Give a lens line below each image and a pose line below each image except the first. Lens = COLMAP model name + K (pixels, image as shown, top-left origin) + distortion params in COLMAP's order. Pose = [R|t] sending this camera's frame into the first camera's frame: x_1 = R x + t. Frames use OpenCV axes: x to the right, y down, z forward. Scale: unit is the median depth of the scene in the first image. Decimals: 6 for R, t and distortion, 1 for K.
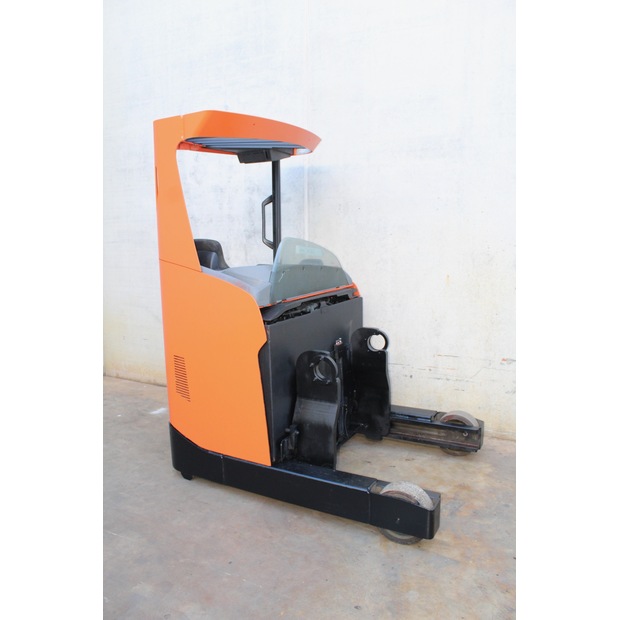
lens RADIAL K [[515.1, 0, 309.8], [0, 515.1, 313.0], [0, 0, 1]] dist [-0.161649, 0.136135]
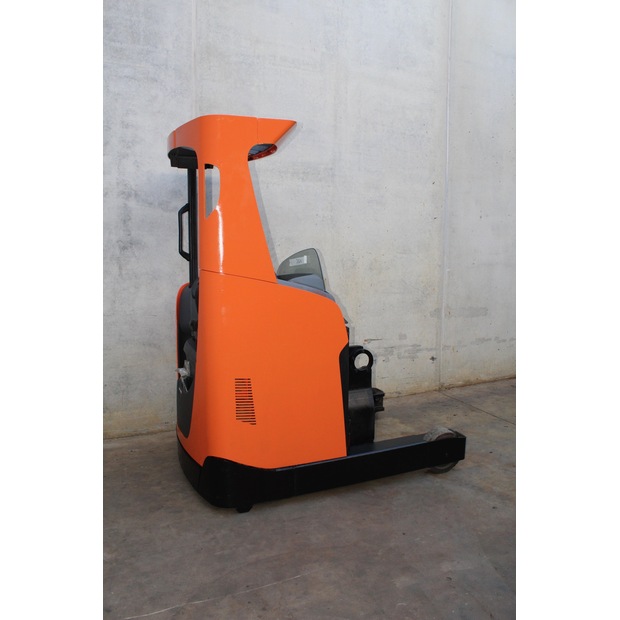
lens RADIAL K [[515.1, 0, 309.8], [0, 515.1, 313.0], [0, 0, 1]] dist [-0.161649, 0.136135]
pose [[0.619325, -0.098454, 0.778937, -0.674233], [0.112233, 0.993019, 0.036278, -0.038820], [-0.777072, 0.064954, 0.626052, 0.248979]]
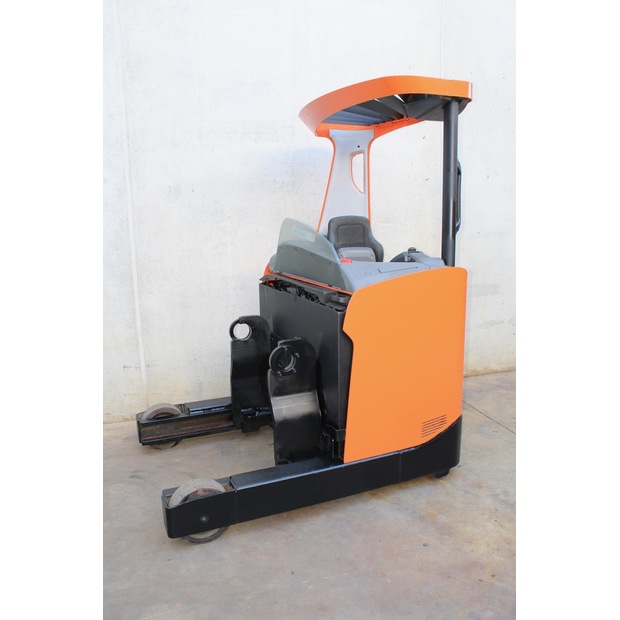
lens RADIAL K [[526.3, 0, 307.0], [0, 526.3, 313.7], [0, 0, 1]] dist [-0.162022, 0.143312]
pose [[0.728577, -0.142896, 0.669893, -0.422429], [0.121800, 0.989439, 0.078589, -0.029843], [-0.674048, 0.024335, 0.738286, 0.157876]]
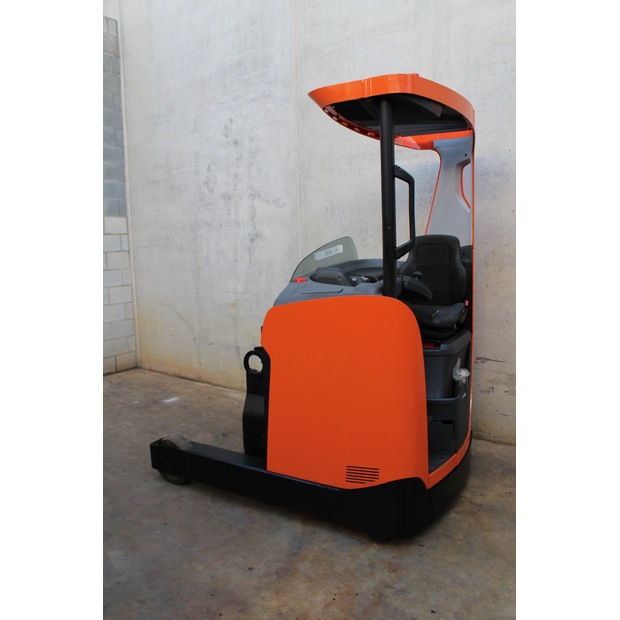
lens RADIAL K [[526.3, 0, 307.0], [0, 526.3, 313.7], [0, 0, 1]] dist [-0.162022, 0.143312]
pose [[0.981532, 0.006097, -0.191202, 0.228409], [-0.007309, 0.999957, -0.005635, 0.011964], [0.191160, 0.006928, 0.981534, -0.058466]]
